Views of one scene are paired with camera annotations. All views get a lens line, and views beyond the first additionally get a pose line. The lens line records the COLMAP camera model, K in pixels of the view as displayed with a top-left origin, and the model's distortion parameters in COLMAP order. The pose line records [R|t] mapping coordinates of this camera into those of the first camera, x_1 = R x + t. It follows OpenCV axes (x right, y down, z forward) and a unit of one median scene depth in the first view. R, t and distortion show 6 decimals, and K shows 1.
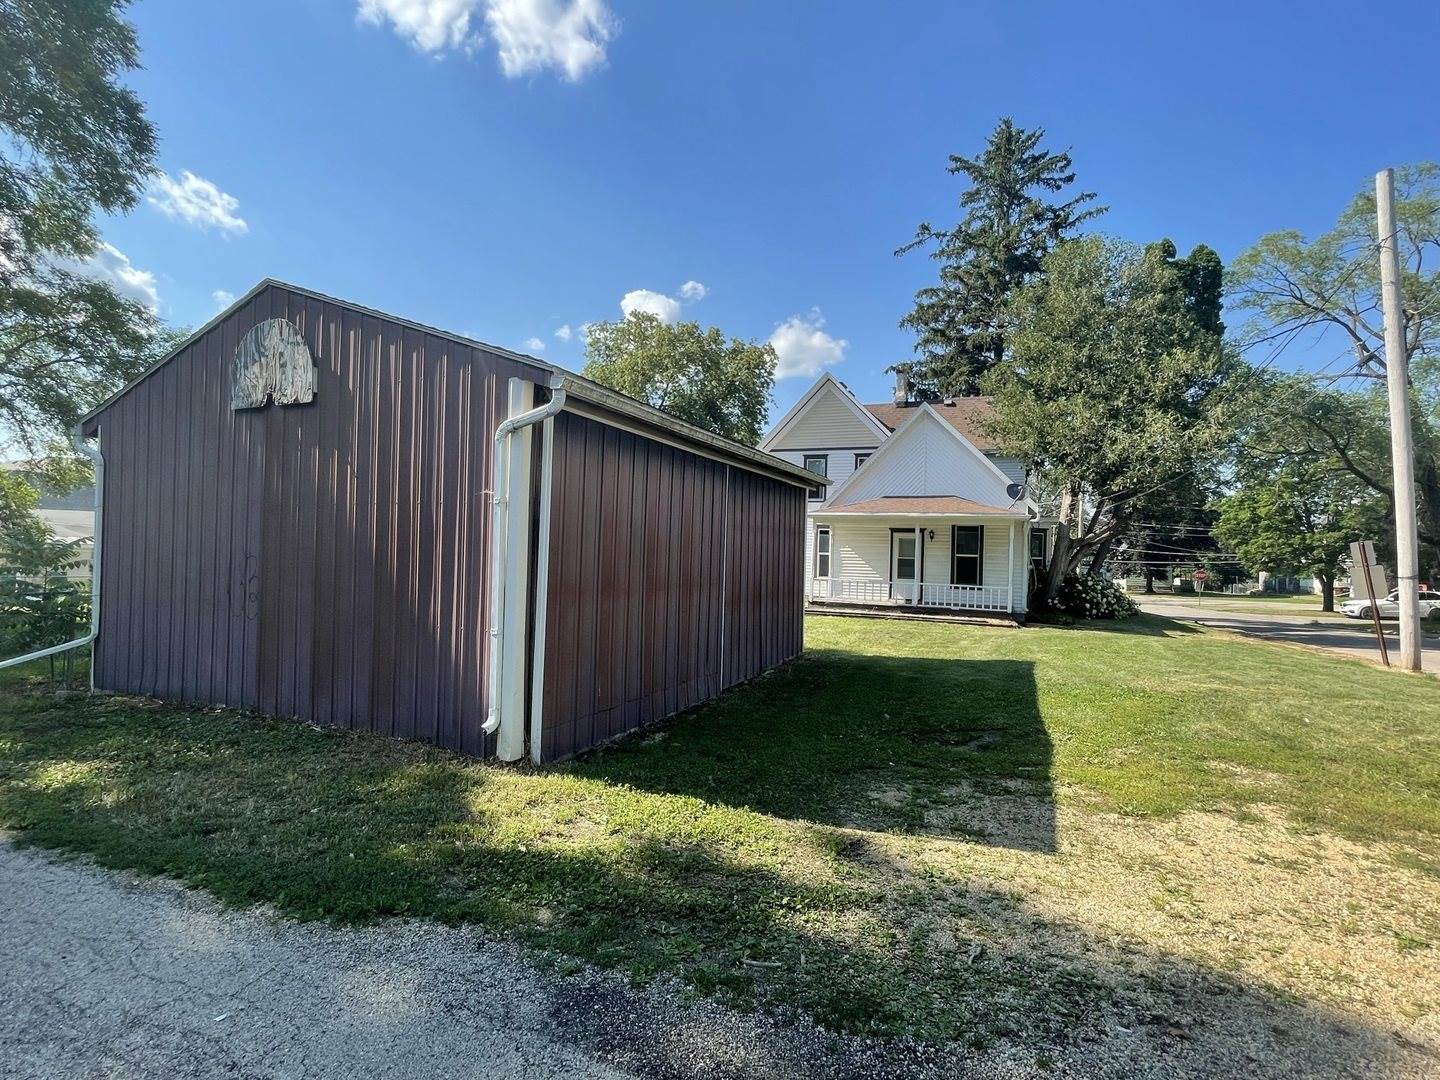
lens RADIAL K [[662.7, 0, 720.0], [0, 662.7, 540.0], [0, 0, 1]] dist [0.000910, -0.000277]
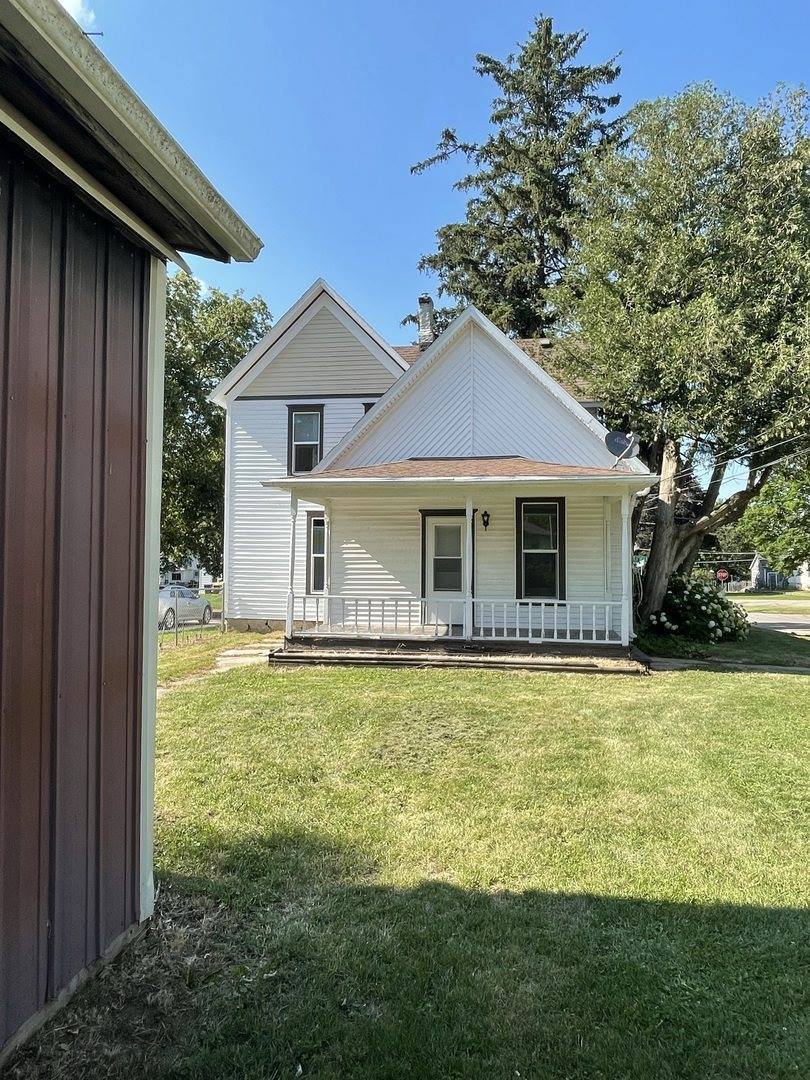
lens RADIAL K [[674.5, 0, 405.0], [0, 674.5, 540.0], [0, 0, 1]] dist [0.003671, 0.000411]
pose [[0.968244, -0.013177, 0.249661, 0.085556], [0.016791, 0.999783, -0.012352, 0.017580], [-0.249444, 0.016152, 0.968254, 0.397012]]
